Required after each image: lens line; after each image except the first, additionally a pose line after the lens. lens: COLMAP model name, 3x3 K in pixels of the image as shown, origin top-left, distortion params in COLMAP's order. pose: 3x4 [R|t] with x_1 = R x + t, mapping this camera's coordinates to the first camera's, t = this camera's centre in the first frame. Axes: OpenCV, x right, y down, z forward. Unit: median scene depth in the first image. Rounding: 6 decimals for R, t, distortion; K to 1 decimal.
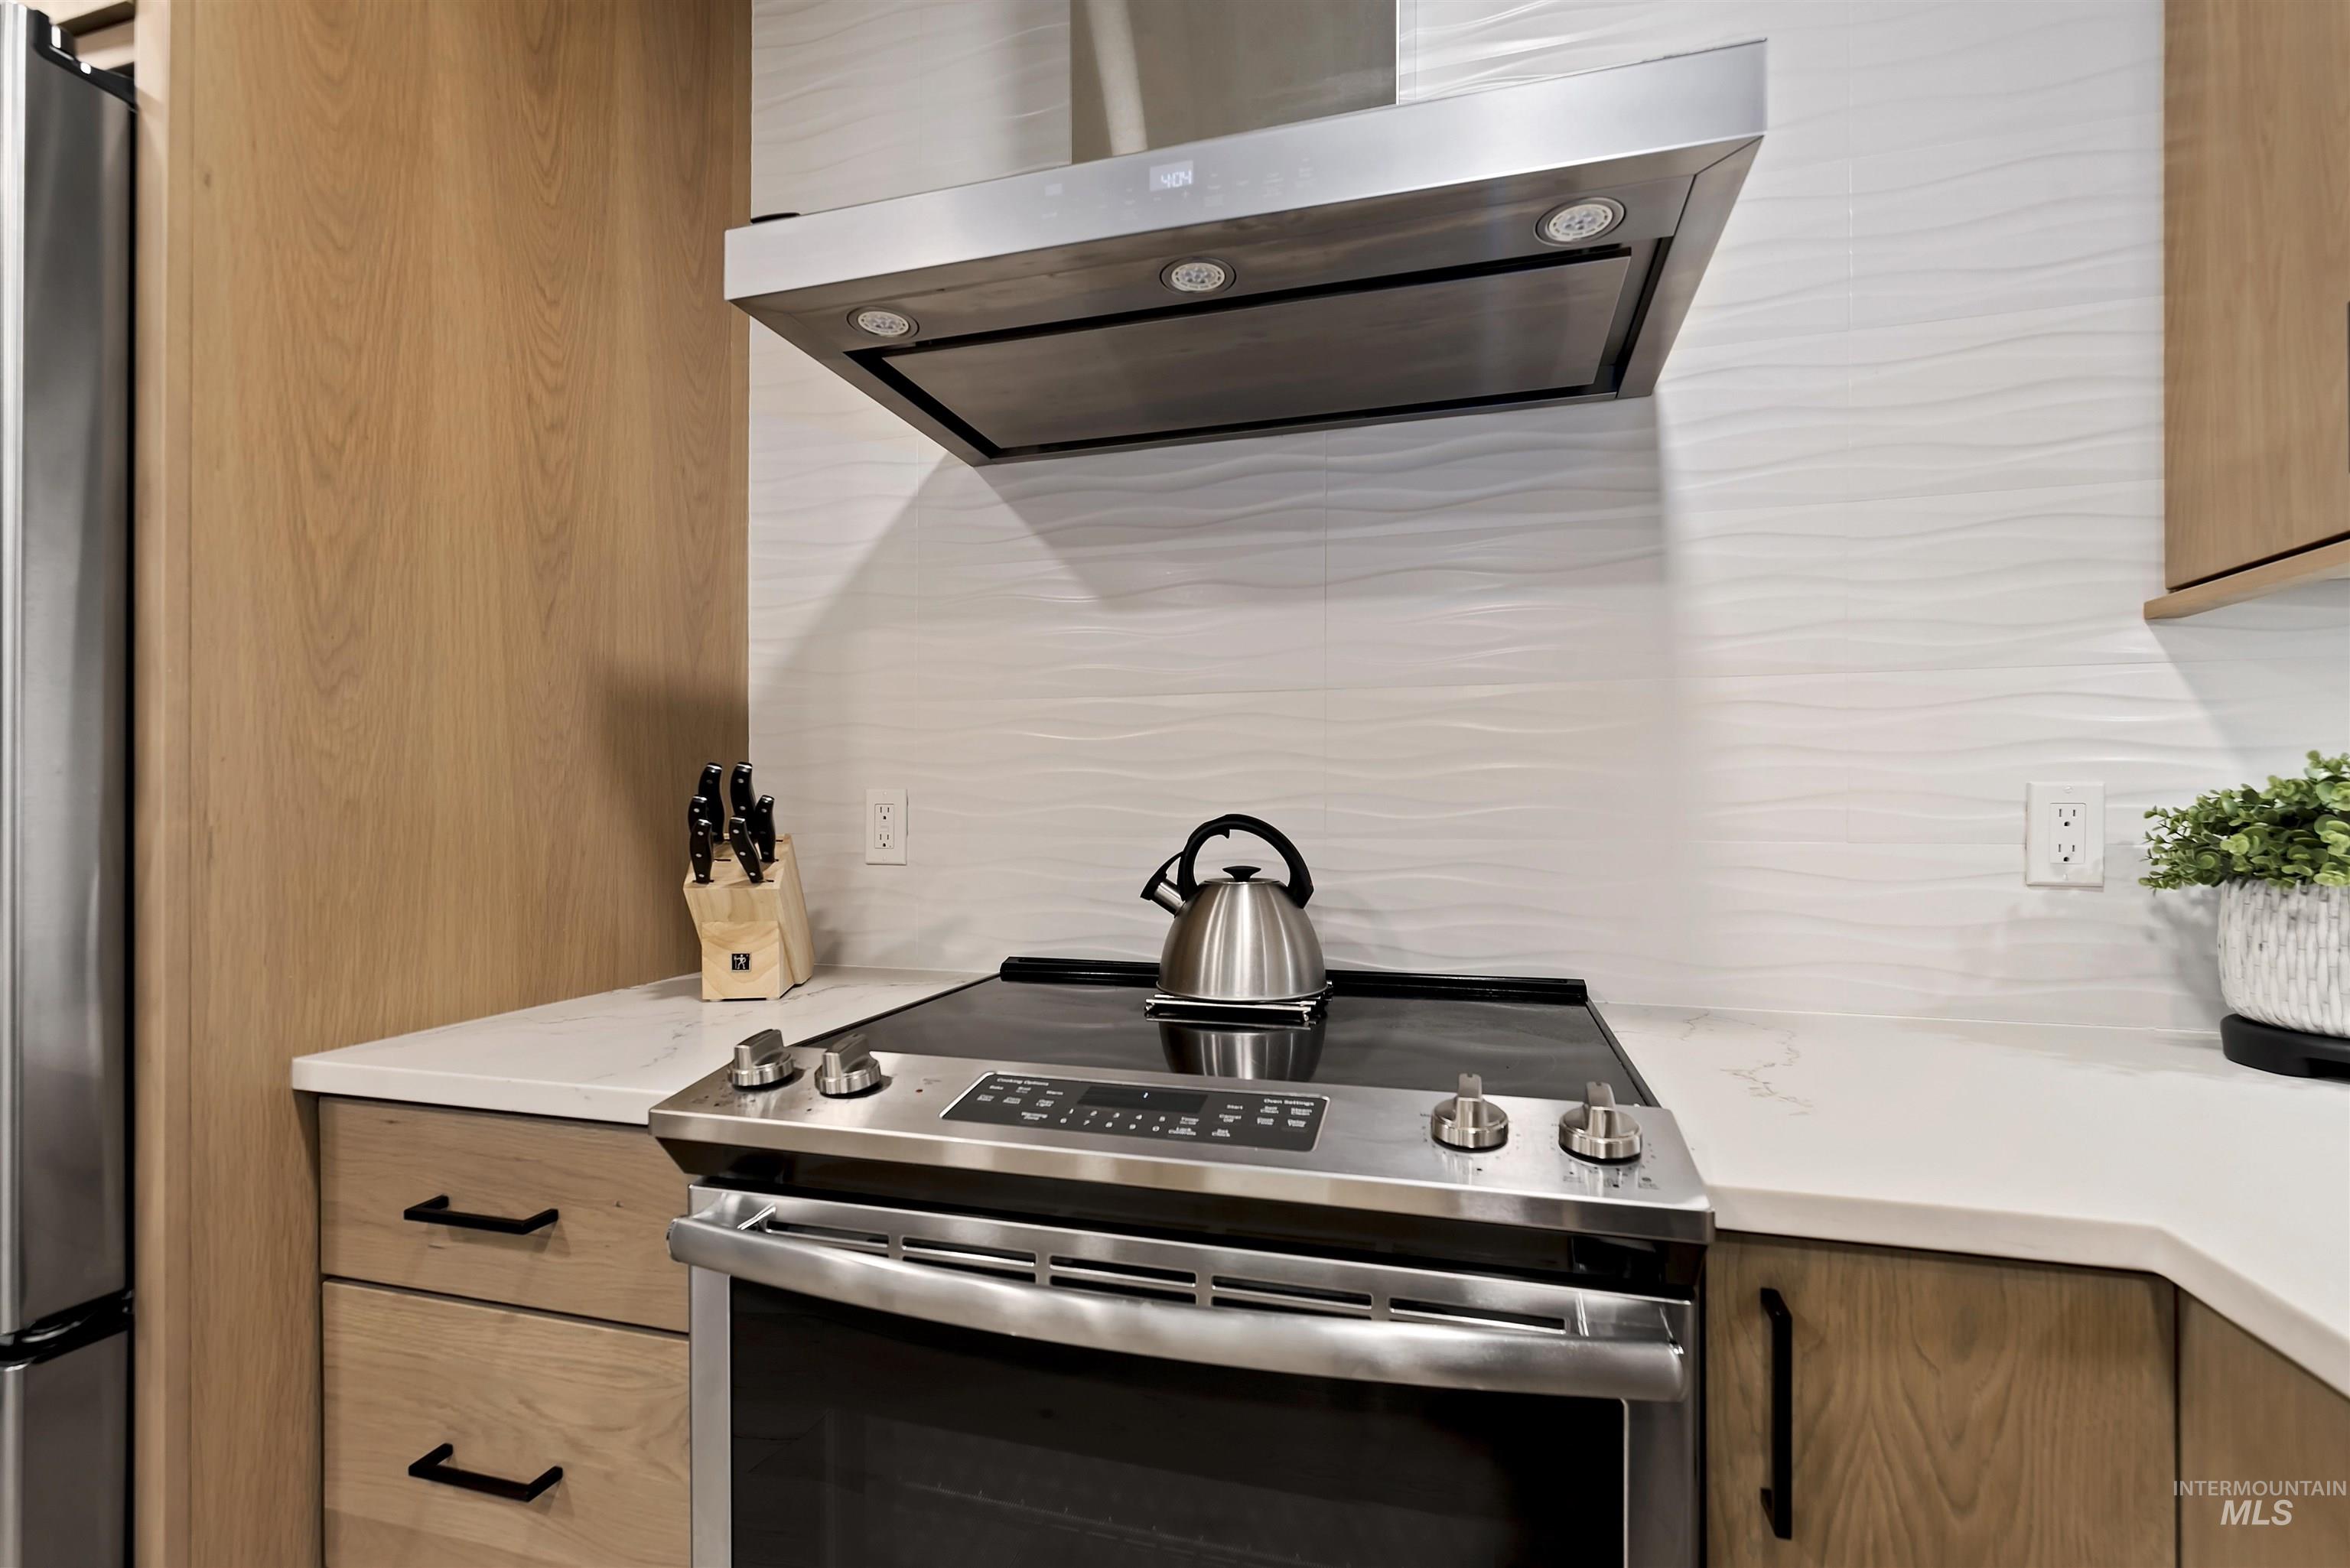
lens RADIAL K [[1056.4, 0, 1178.9], [0, 1056.4, 805.0], [0, 0, 1]] dist [-0.001054, -0.000031]
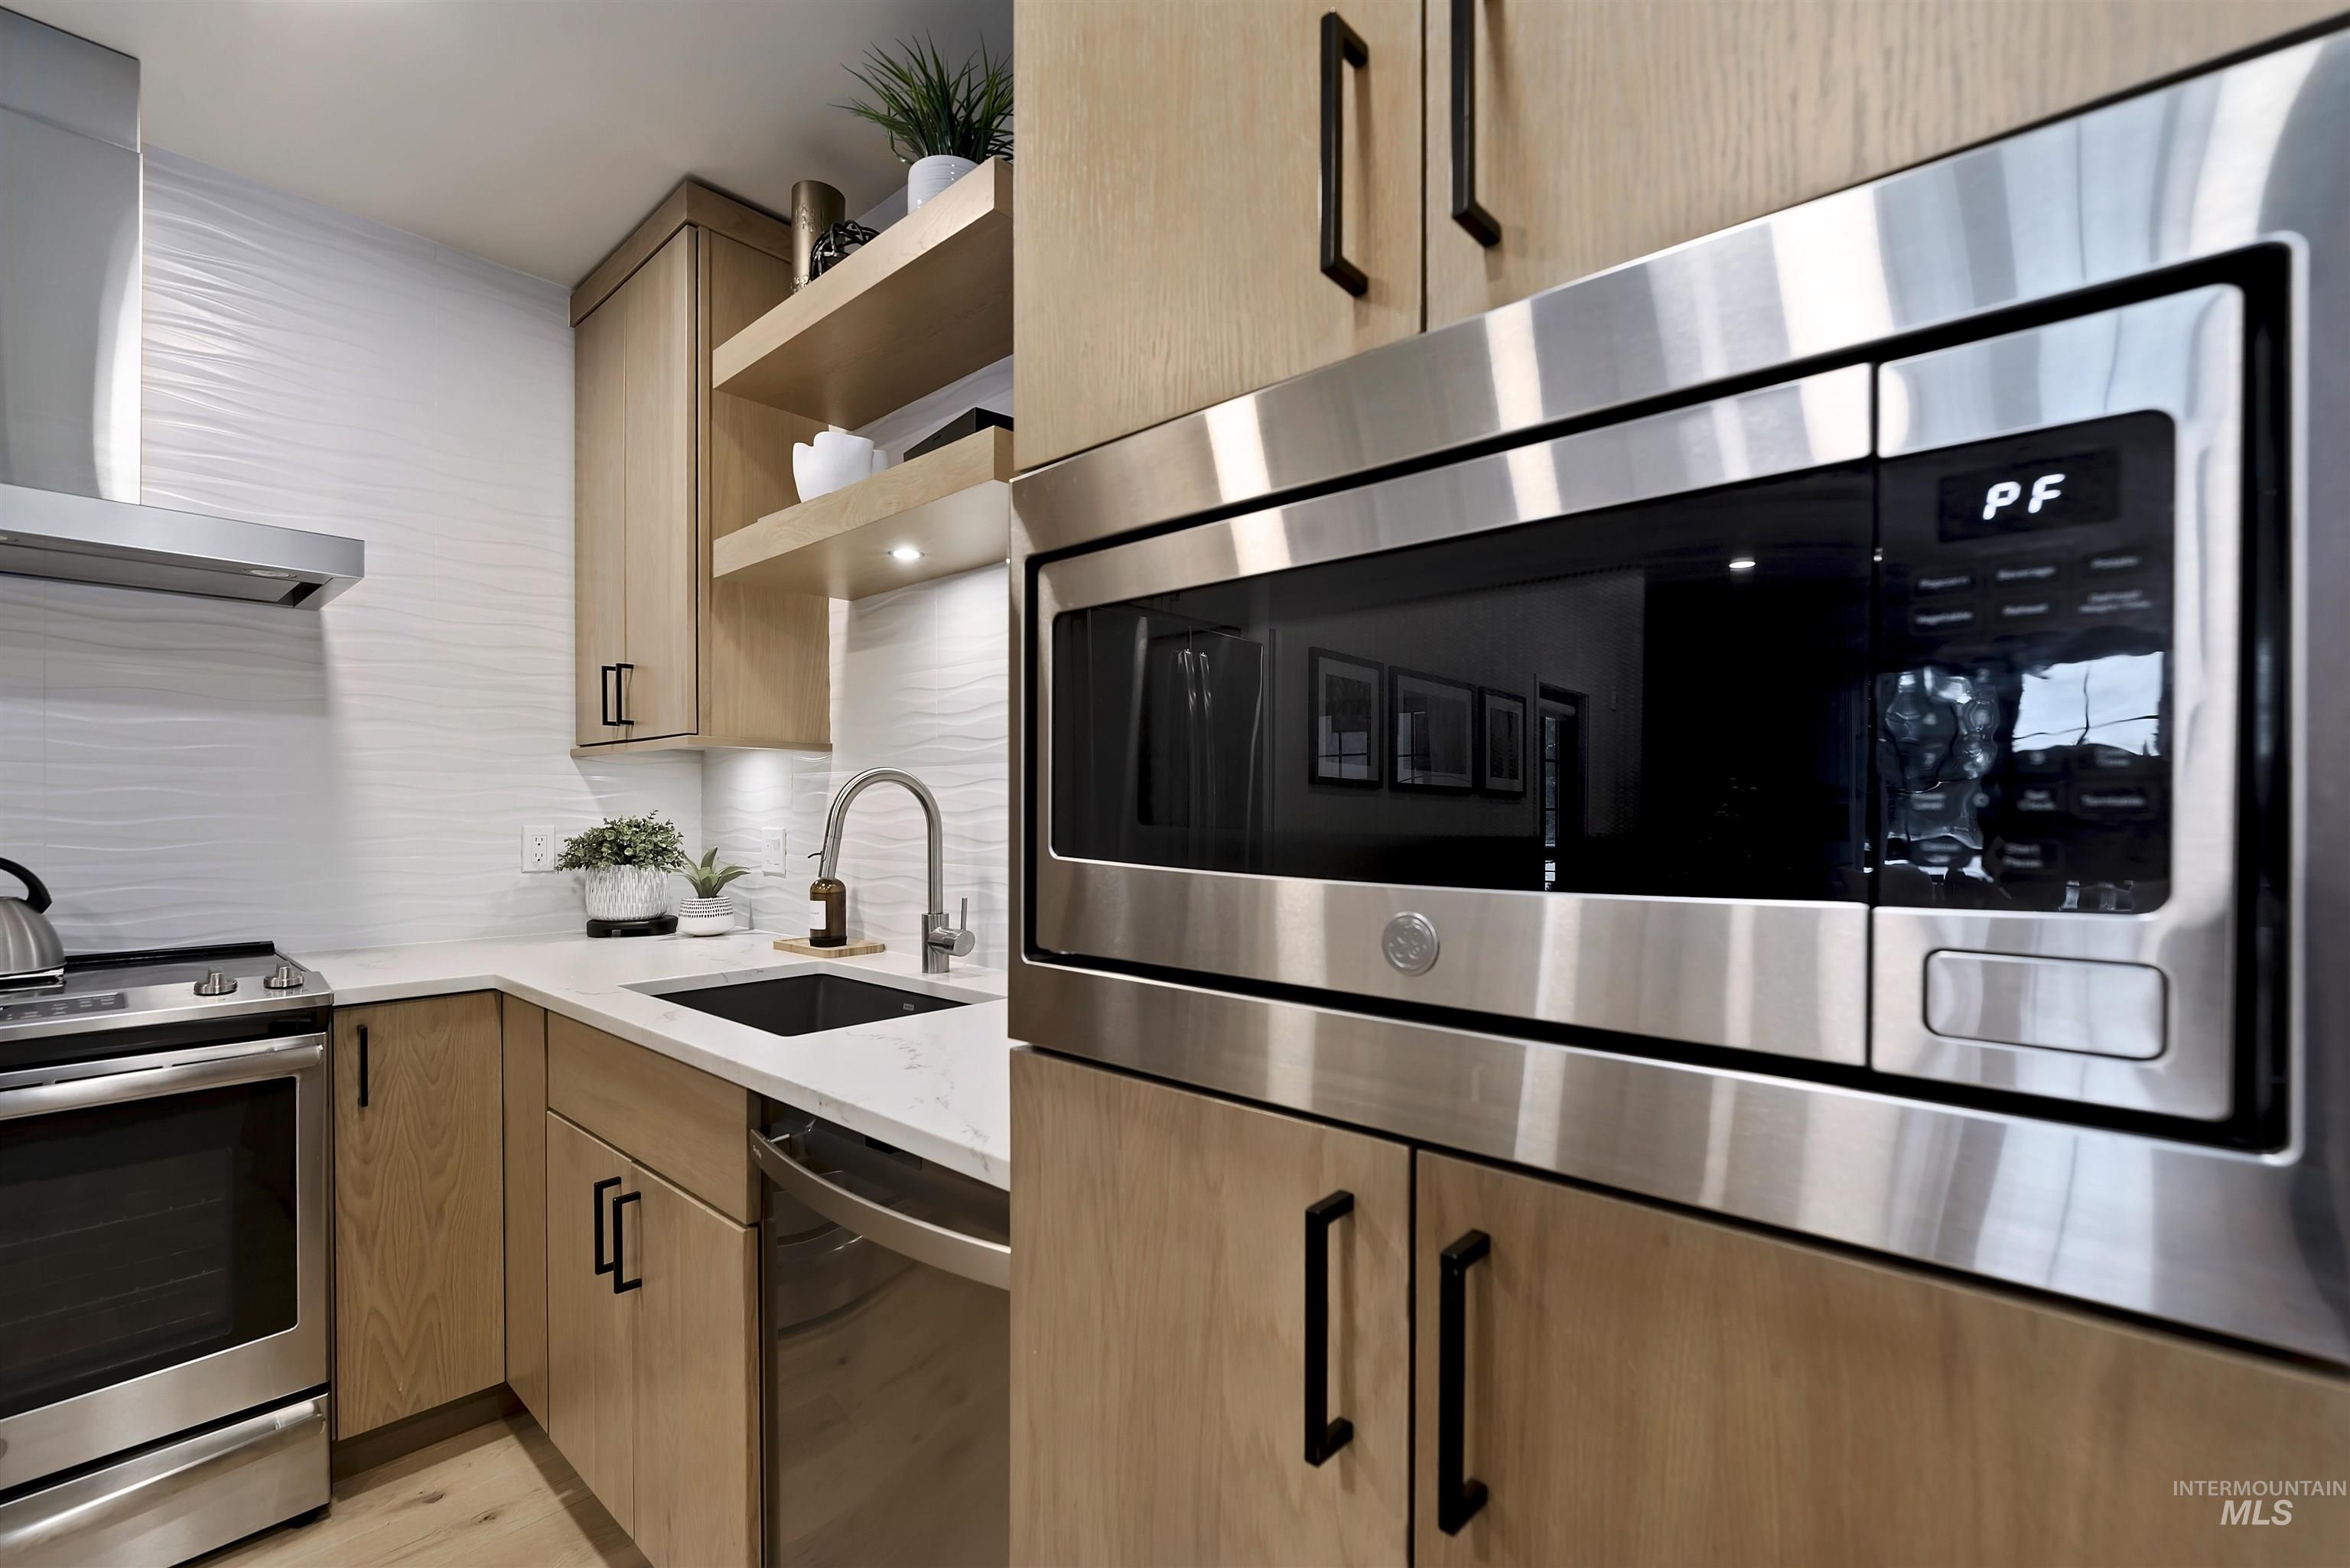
lens RADIAL K [[1008.4, 0, 1179.7], [0, 1008.4, 811.8], [0, 0, 1]] dist [-0.002171, -0.000082]
pose [[0.445046, -0.001895, 0.895506, -0.511140], [-0.002579, 0.999991, 0.003398, -0.066841], [-0.895504, -0.003822, 0.445037, -1.264941]]
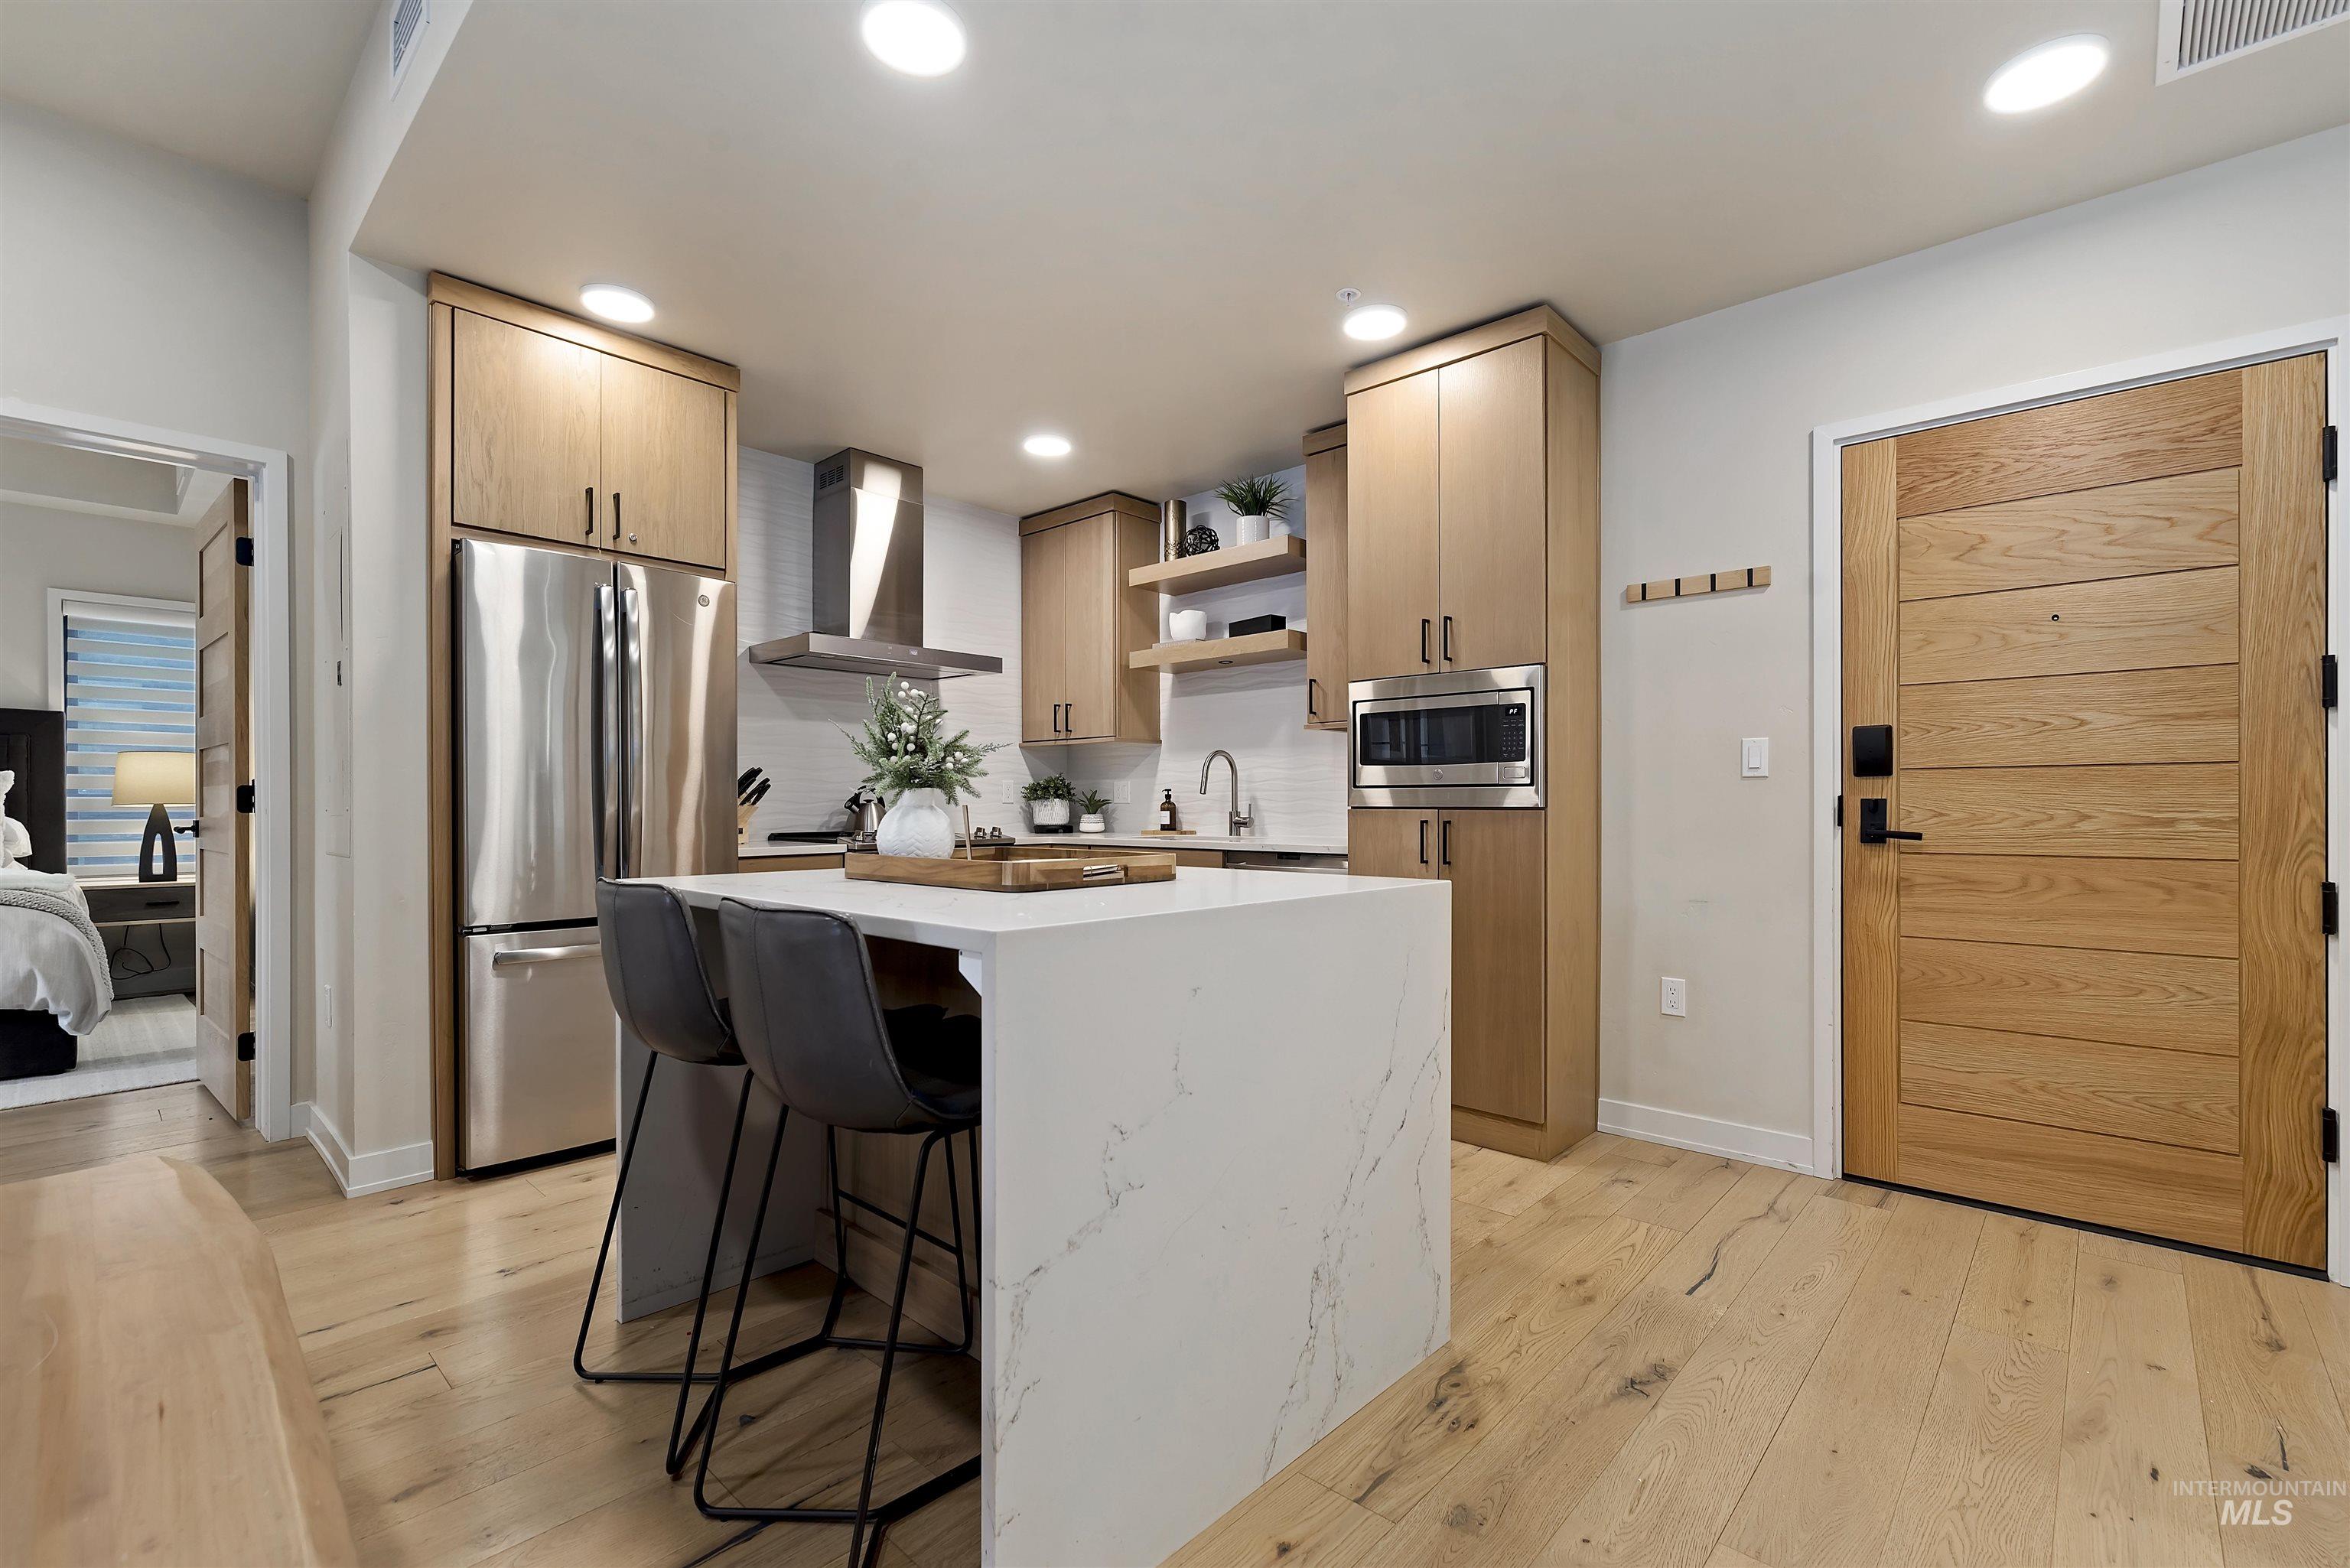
lens RADIAL K [[1008.4, 0, 1179.7], [0, 1008.4, 811.8], [0, 0, 1]] dist [-0.002171, -0.000082]
pose [[0.453052, -0.009511, 0.891433, -3.046660], [0.000774, 0.999947, 0.010276, 0.078998], [-0.891484, -0.003965, 0.453036, -1.823624]]
